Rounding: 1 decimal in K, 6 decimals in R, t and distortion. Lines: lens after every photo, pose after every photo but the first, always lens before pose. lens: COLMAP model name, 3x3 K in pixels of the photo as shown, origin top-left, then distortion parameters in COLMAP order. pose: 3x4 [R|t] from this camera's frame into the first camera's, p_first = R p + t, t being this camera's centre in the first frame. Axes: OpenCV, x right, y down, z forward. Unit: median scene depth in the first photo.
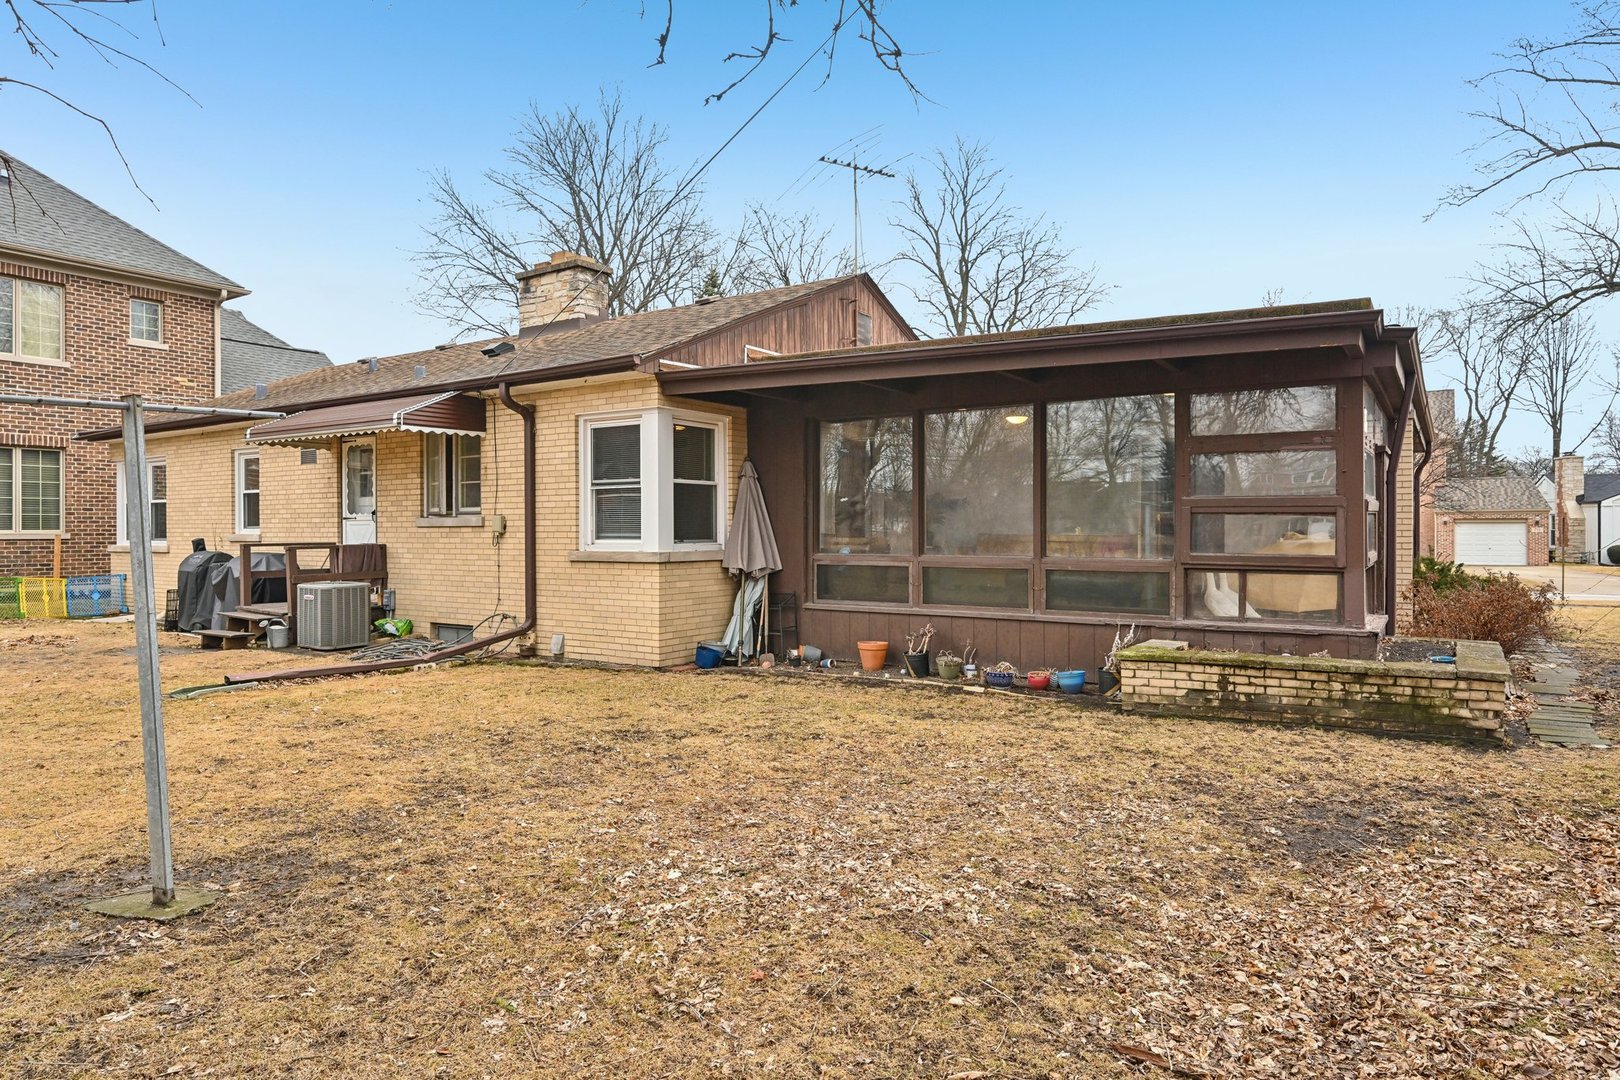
lens RADIAL K [[948.8, 0, 808.5], [0, 948.8, 535.6], [0, 0, 1]] dist [-0.002737, 0.002732]
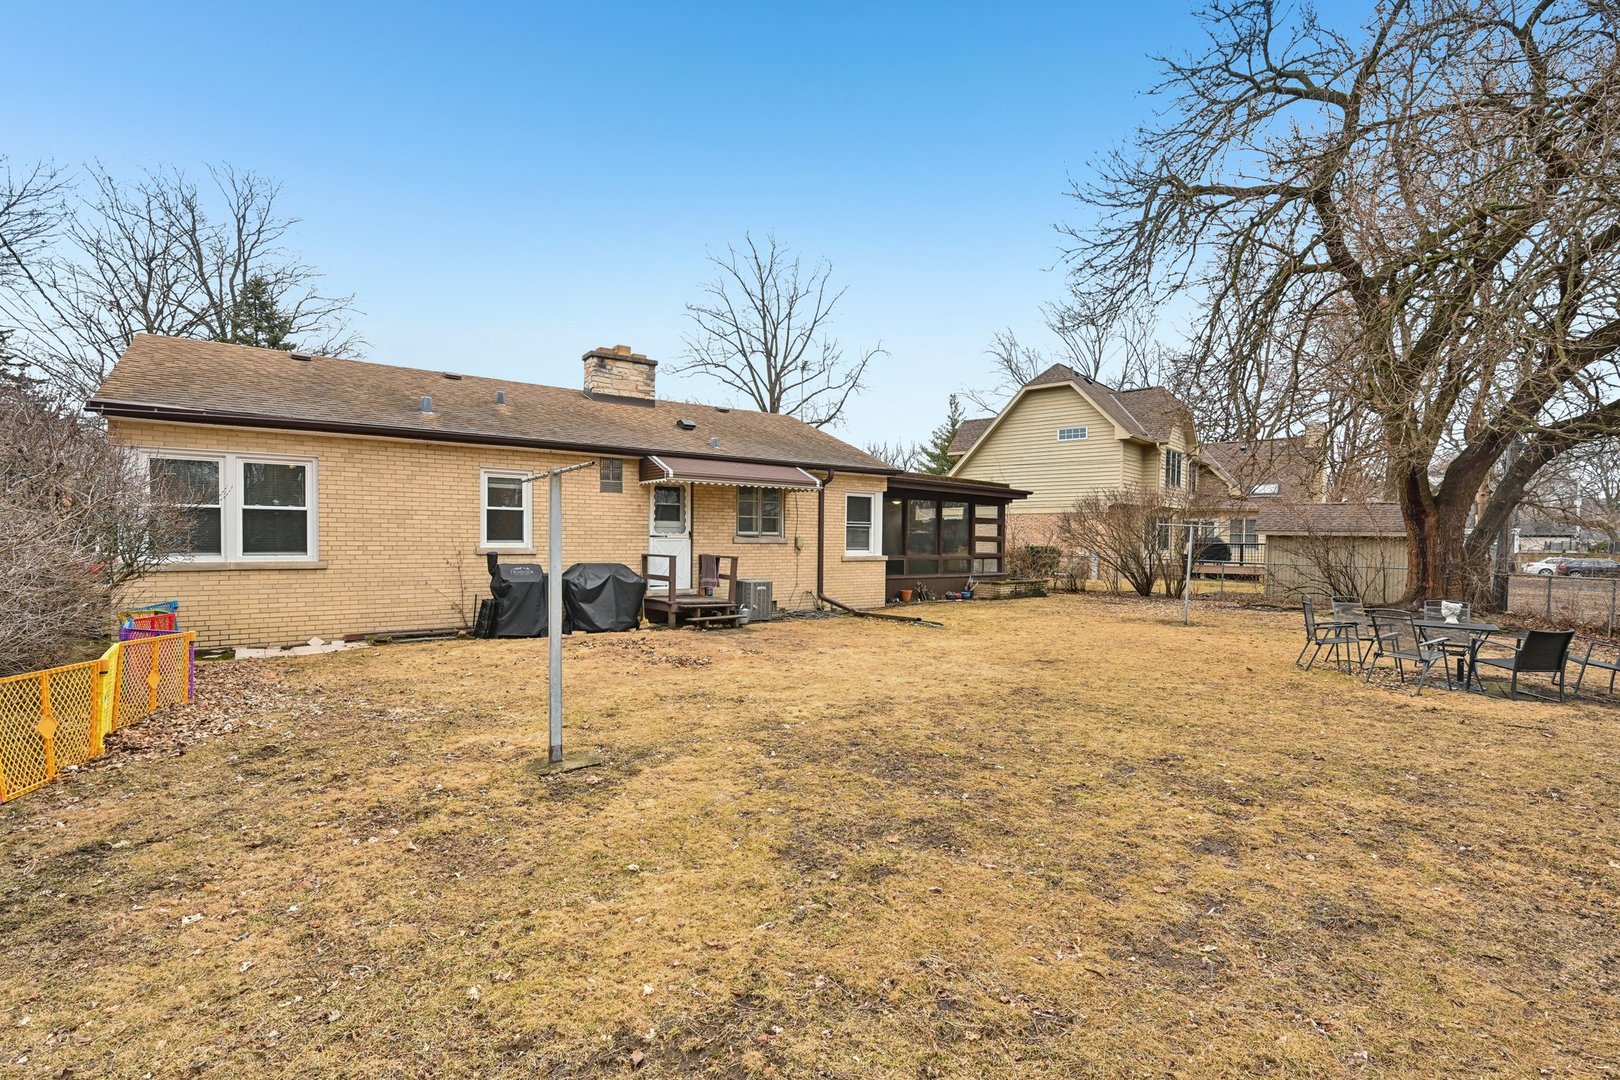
lens RADIAL K [[735.9, 0, 809.0], [0, 735.9, 549.2], [0, 0, 1]] dist [-0.001825, -0.000203]
pose [[0.352309, -0.006780, 0.935859, -1.737617], [-0.005295, 0.999943, 0.009238, -0.012571], [-0.935869, -0.008210, 0.352253, 0.517282]]
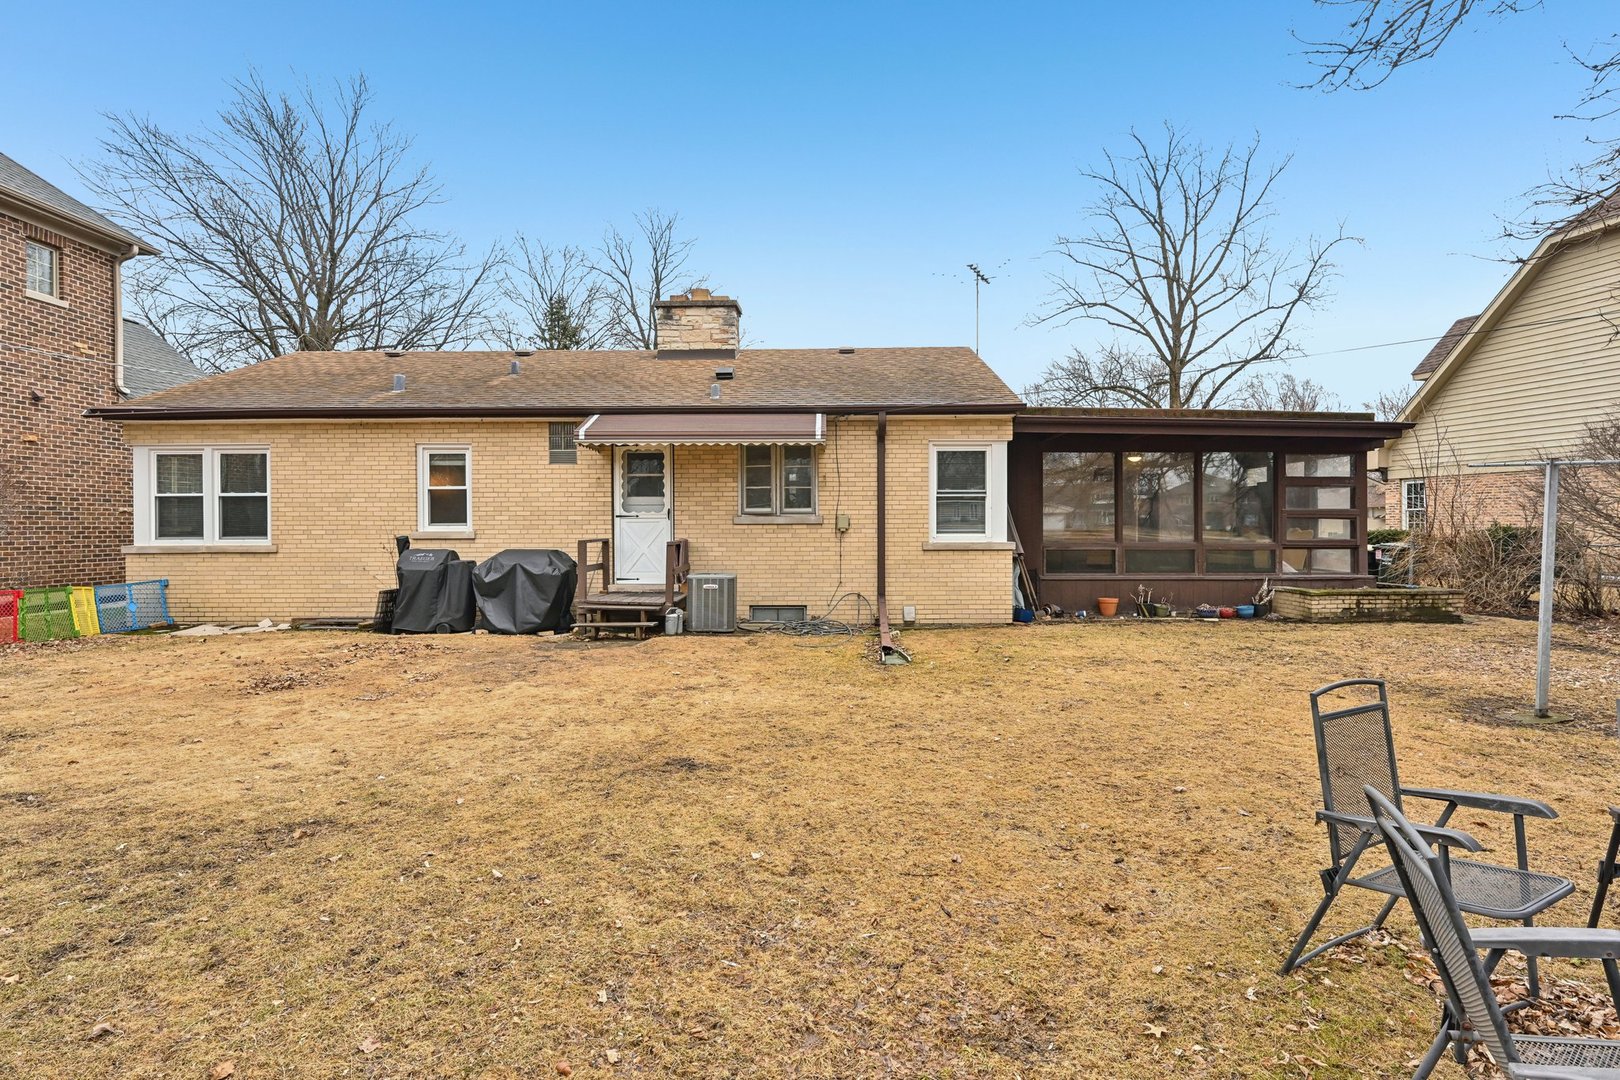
lens RADIAL K [[792.1, 0, 810.7], [0, 792.1, 538.9], [0, 0, 1]] dist [-0.001544, 0.000035]
pose [[0.845558, -0.007368, 0.533833, -0.978104], [0.003470, 0.999960, 0.008304, 0.001400], [-0.533872, -0.005169, 0.845549, 0.147433]]
